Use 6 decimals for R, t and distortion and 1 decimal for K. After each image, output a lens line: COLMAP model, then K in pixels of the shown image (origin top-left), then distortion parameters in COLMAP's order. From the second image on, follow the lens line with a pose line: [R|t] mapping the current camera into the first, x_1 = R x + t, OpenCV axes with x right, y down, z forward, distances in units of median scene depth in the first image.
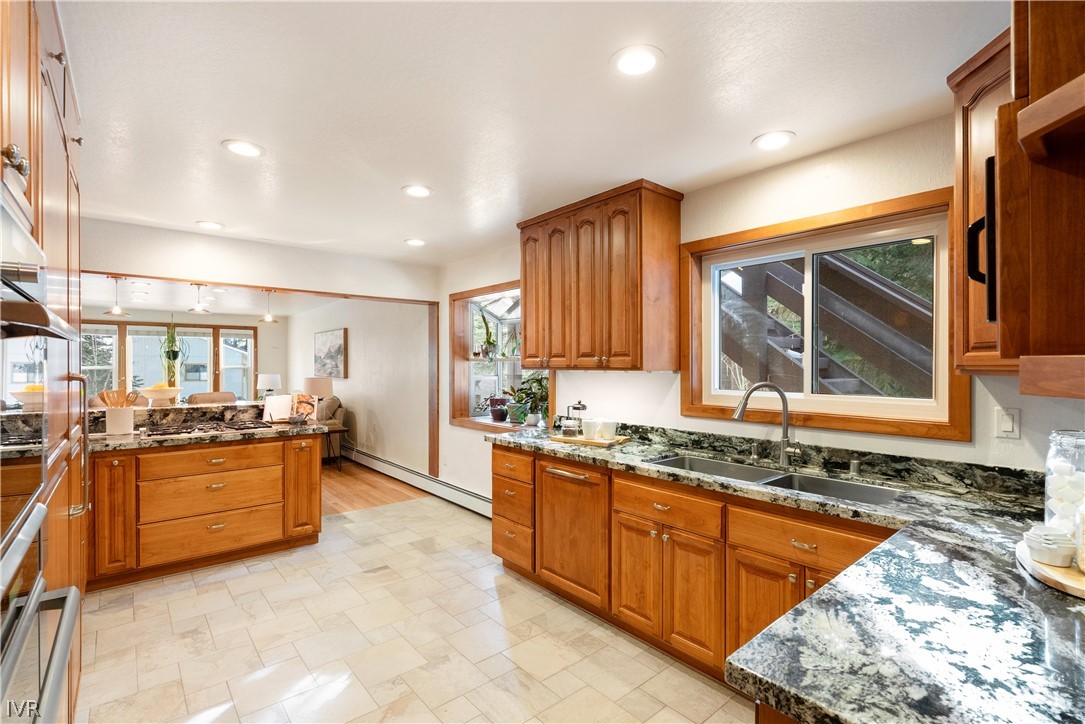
lens RADIAL K [[494.8, 0, 543.1], [0, 494.8, 361.1], [0, 0, 1]] dist [-0.004140, -0.001069]
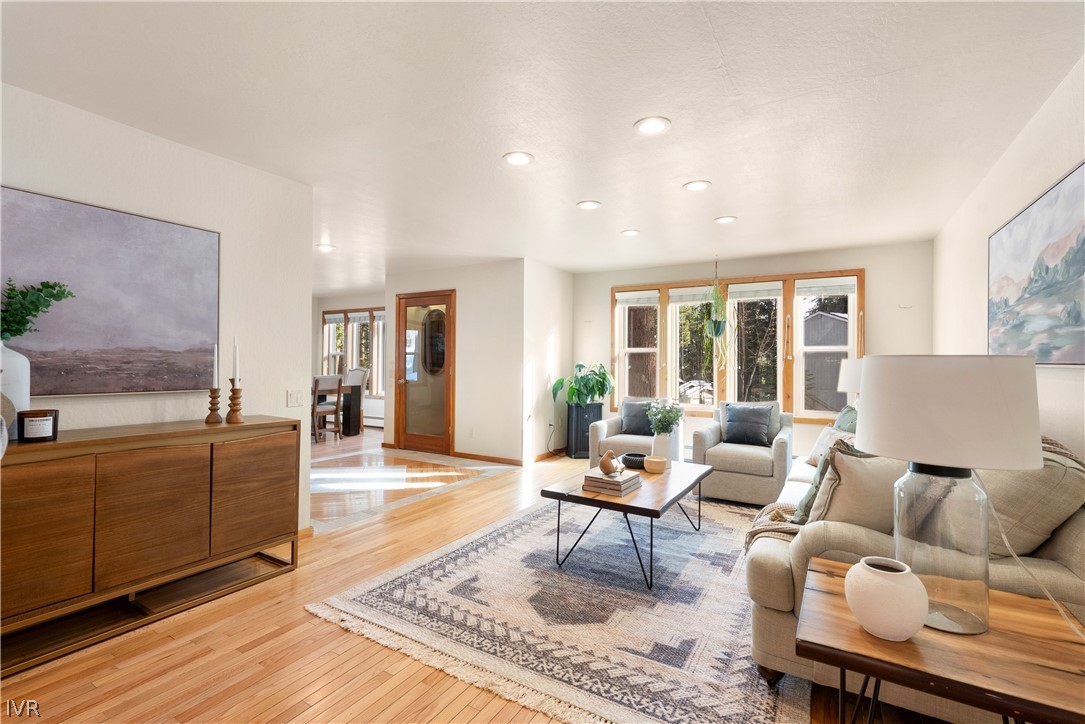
lens RADIAL K [[494.8, 0, 545.7], [0, 494.8, 360.0], [0, 0, 1]] dist [-0.004140, -0.001069]
pose [[0.333390, 0.001138, -0.942788, -0.264647], [-0.008809, 0.999959, -0.001909, 0.031946], [0.942748, 0.008942, 0.333386, 0.646473]]
